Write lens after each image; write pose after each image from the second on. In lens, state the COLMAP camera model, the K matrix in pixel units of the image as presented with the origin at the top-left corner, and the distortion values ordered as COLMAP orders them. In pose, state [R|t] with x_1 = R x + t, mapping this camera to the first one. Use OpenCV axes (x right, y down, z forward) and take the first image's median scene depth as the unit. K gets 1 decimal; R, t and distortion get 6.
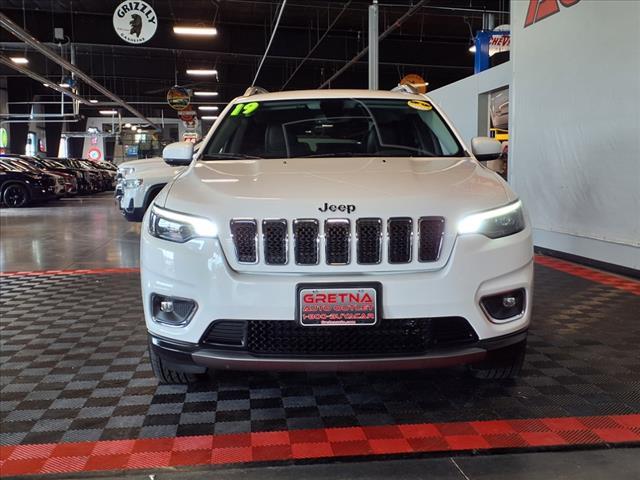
lens RADIAL K [[745.3, 0, 318.8], [0, 745.3, 238.7], [0, 0, 1]] dist [0.036936, 0.000000]
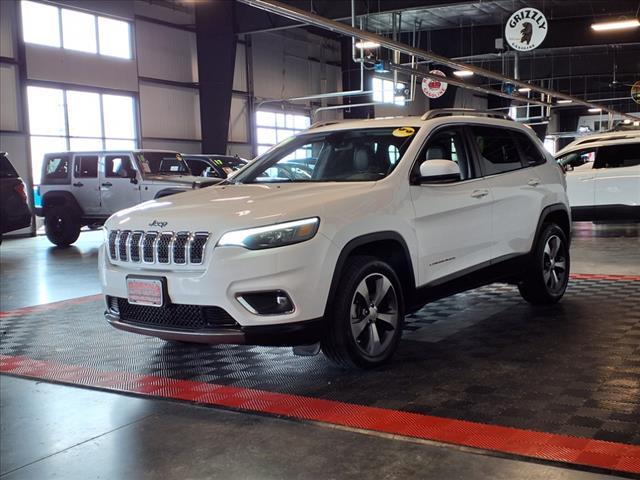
lens RADIAL K [[745.3, 0, 318.3], [0, 745.3, 242.0], [0, 0, 1]] dist [0.036936, 0.000000]
pose [[0.811584, 0.032165, -0.583350, 0.133072], [-0.029866, 0.999462, 0.013558, -0.004211], [0.583473, 0.006419, 0.812107, 0.001017]]
